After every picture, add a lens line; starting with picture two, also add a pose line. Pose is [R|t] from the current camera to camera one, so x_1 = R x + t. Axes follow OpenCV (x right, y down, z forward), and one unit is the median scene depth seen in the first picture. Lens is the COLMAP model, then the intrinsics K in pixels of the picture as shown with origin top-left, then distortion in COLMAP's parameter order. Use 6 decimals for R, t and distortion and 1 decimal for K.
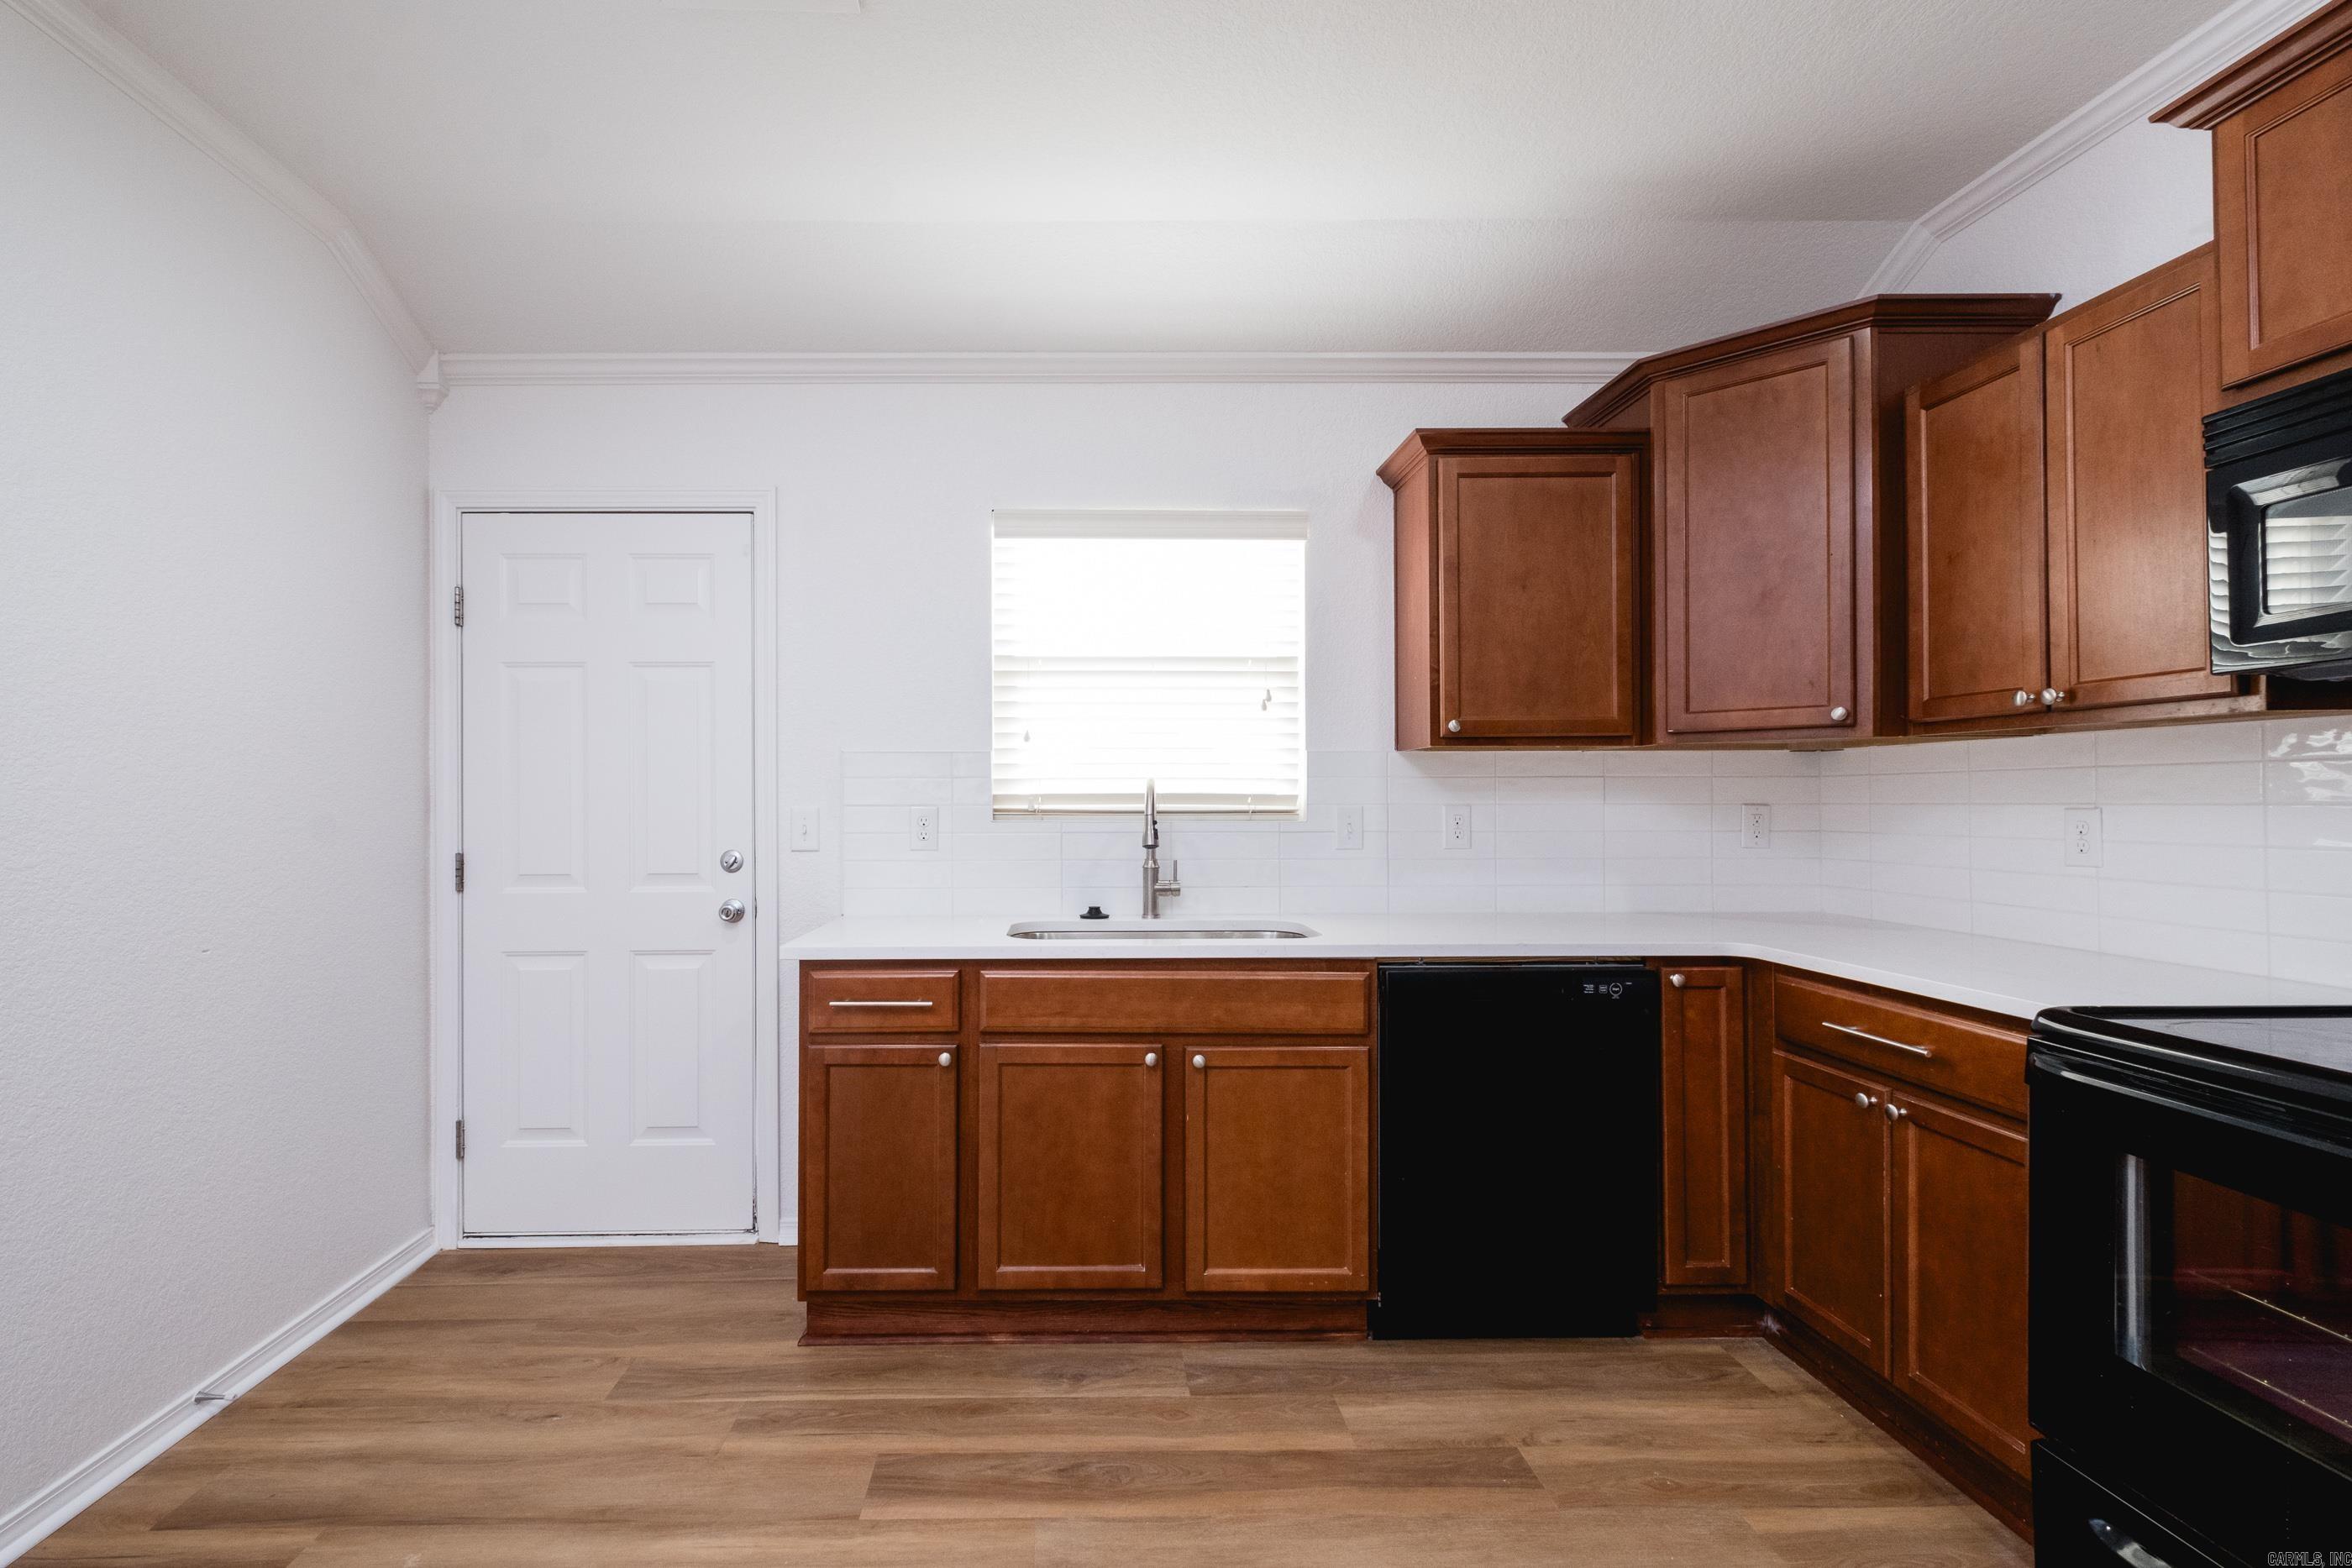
lens RADIAL K [[1030.7, 0, 1093.5], [0, 1030.7, 793.1], [0, 0, 1]] dist [0.001779, -0.000741]
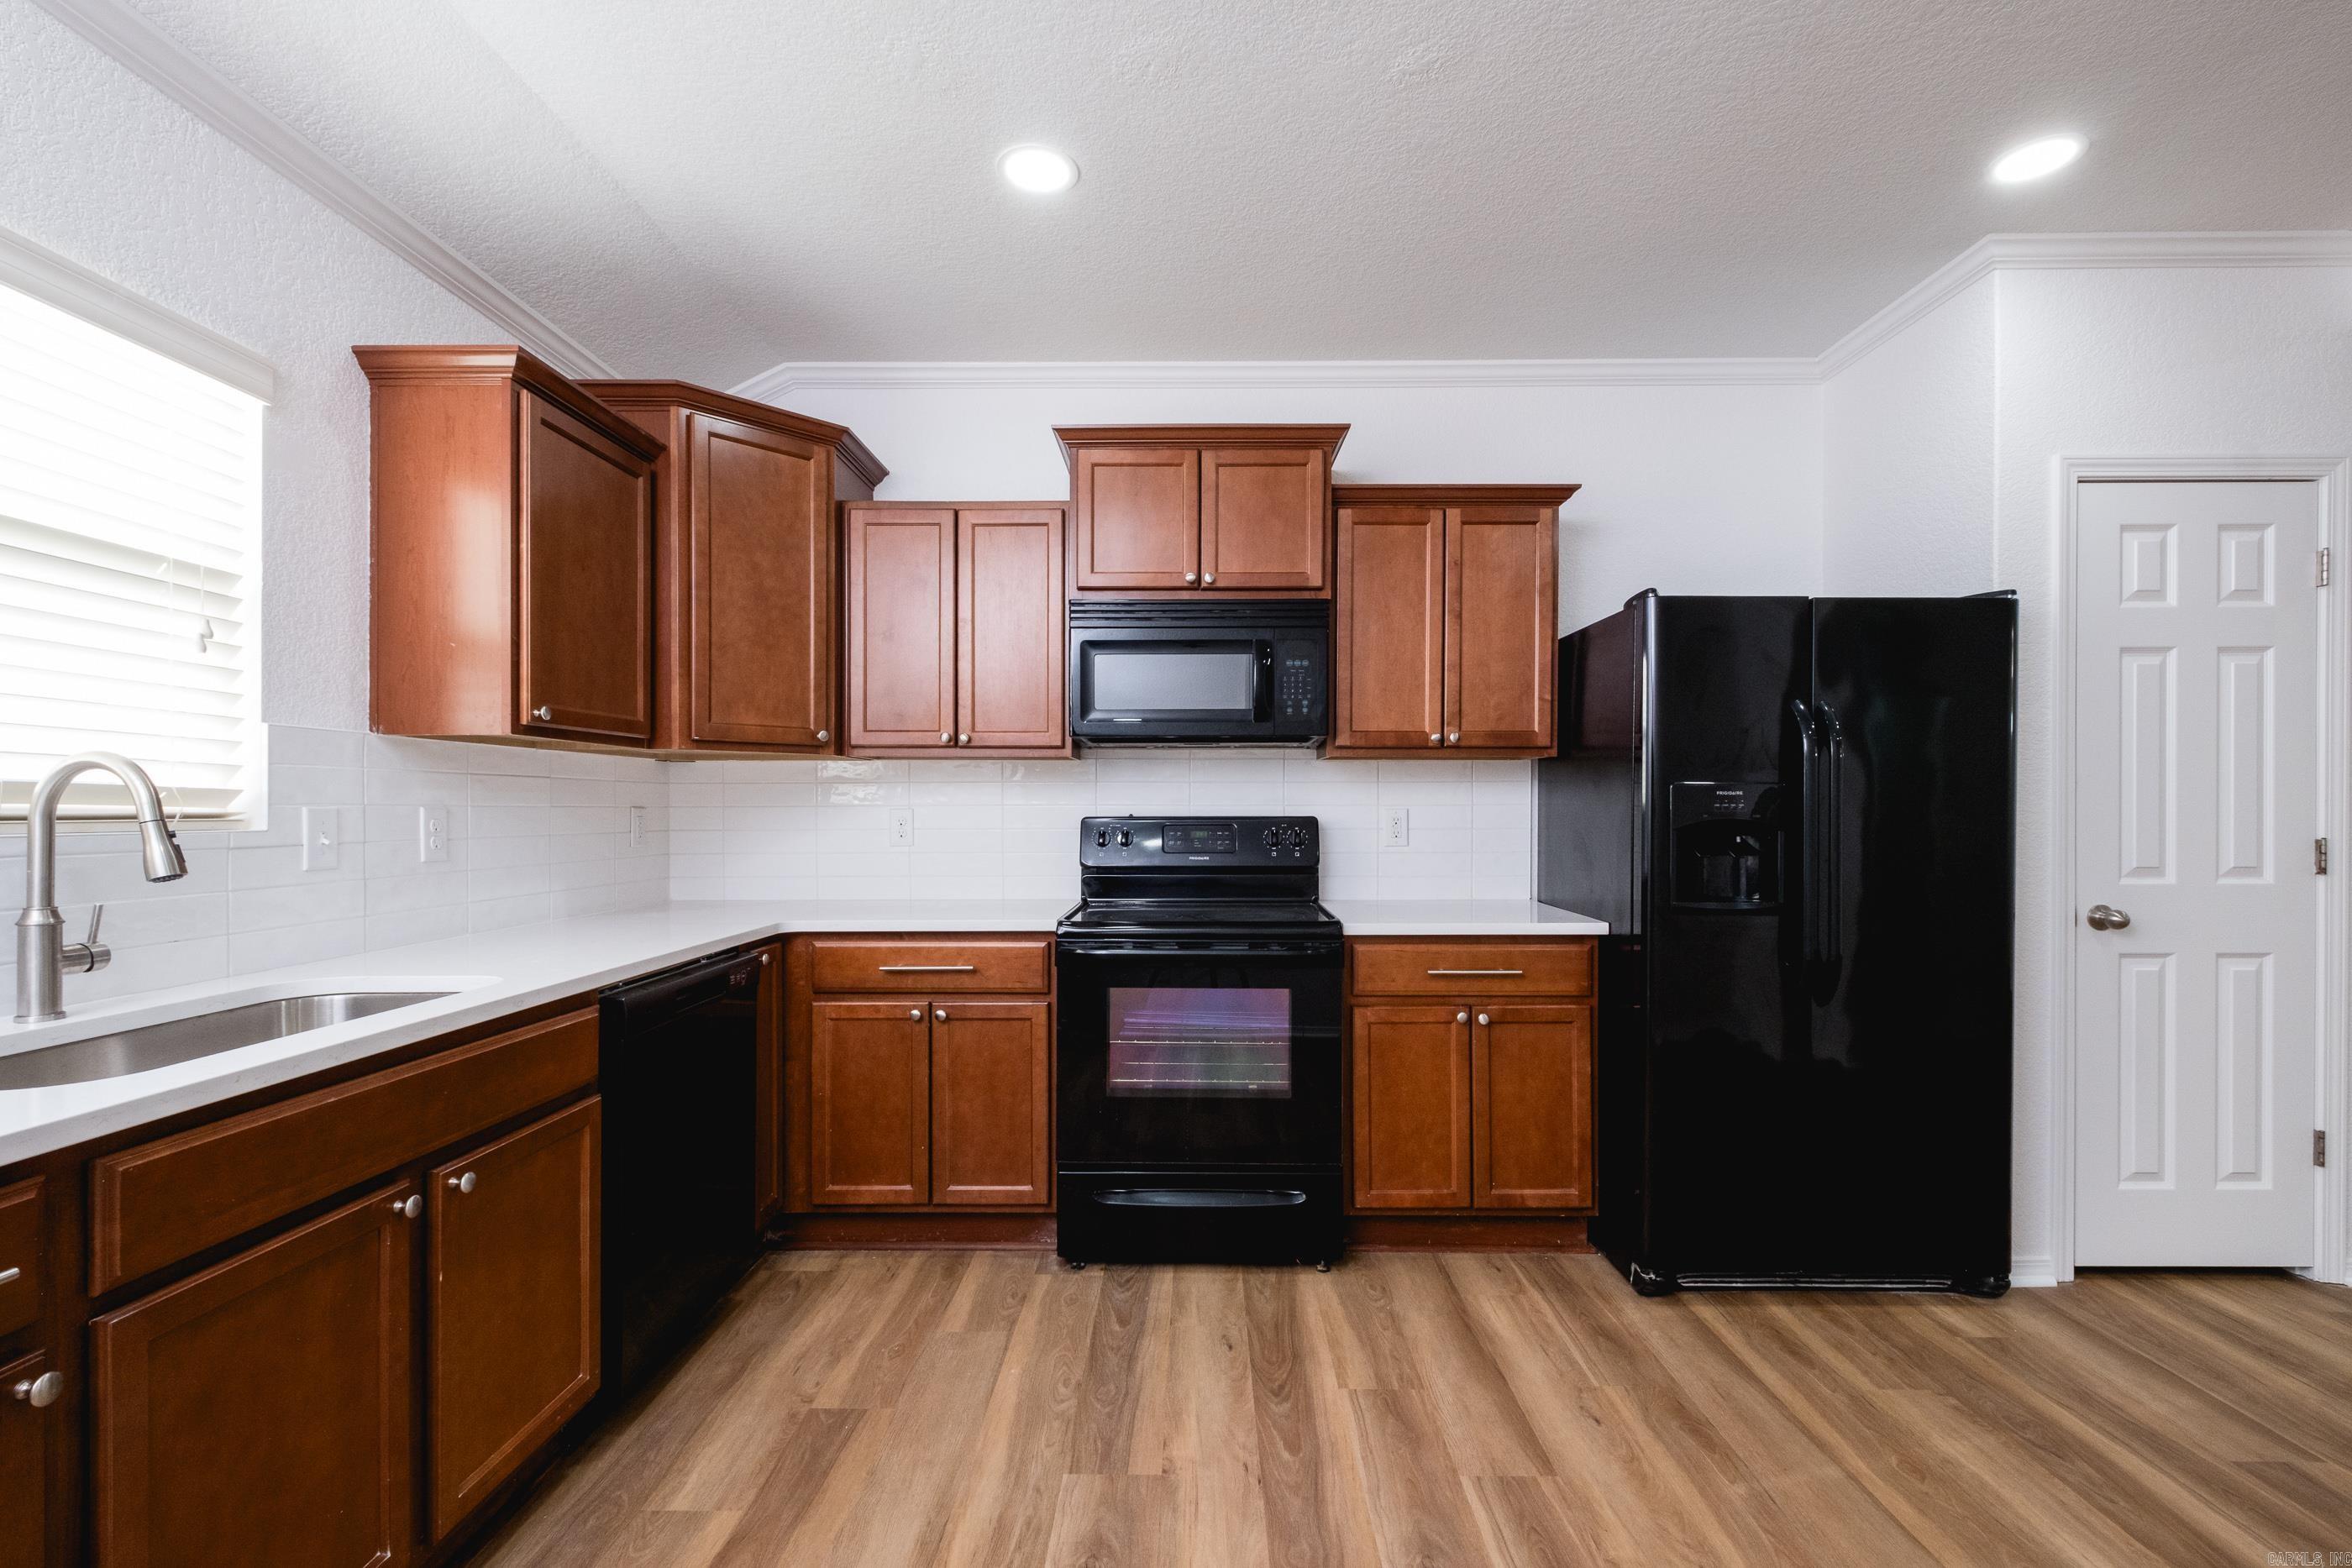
lens RADIAL K [[1017.9, 0, 1180.8], [0, 1017.9, 800.7], [0, 0, 1]] dist [-0.002985, -0.000904]
pose [[0.032859, 0.009208, 0.999418, -0.538025], [-0.006759, 0.999937, -0.008991, 0.013499], [-0.999437, -0.006459, 0.032919, 0.503775]]
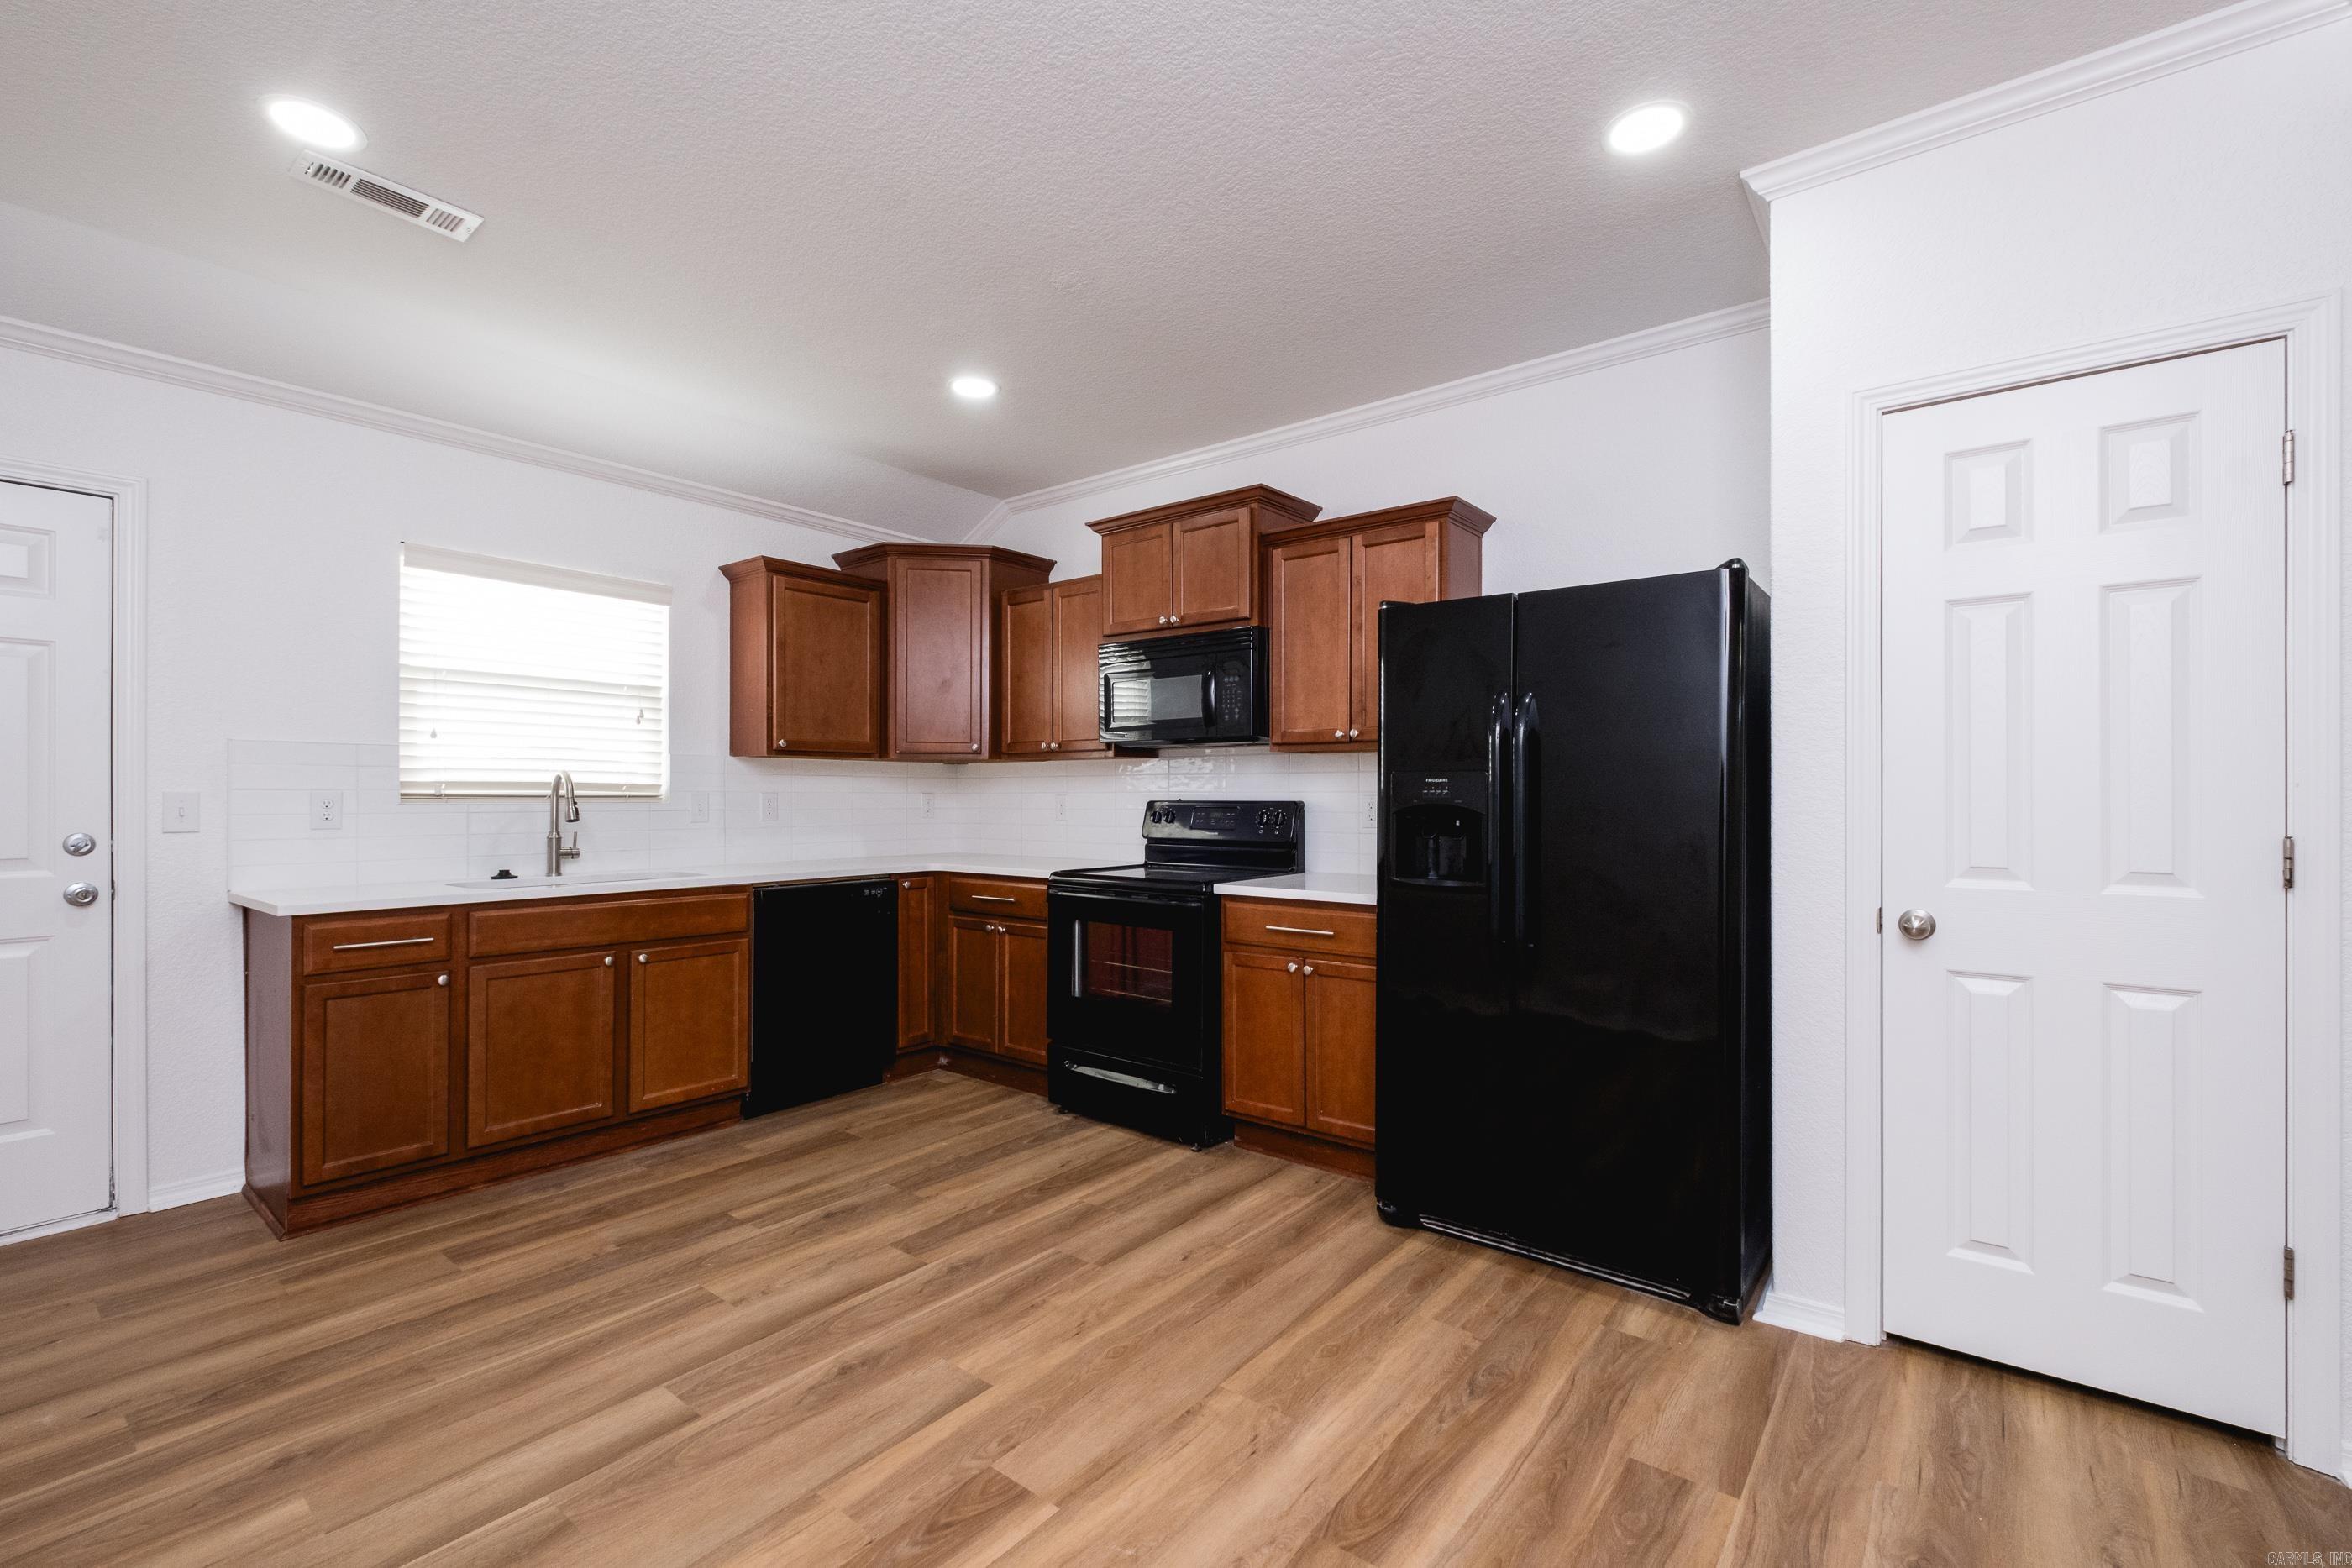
lens RADIAL K [[994.9, 0, 1176.0], [0, 994.9, 784.0], [0, 0, 1]] dist [-0.000312, -0.000203]
pose [[0.631181, 0.012849, 0.775529, -0.535000], [-0.008451, 0.999917, -0.009689, 0.010259], [-0.775590, -0.000439, 0.631237, -0.529625]]
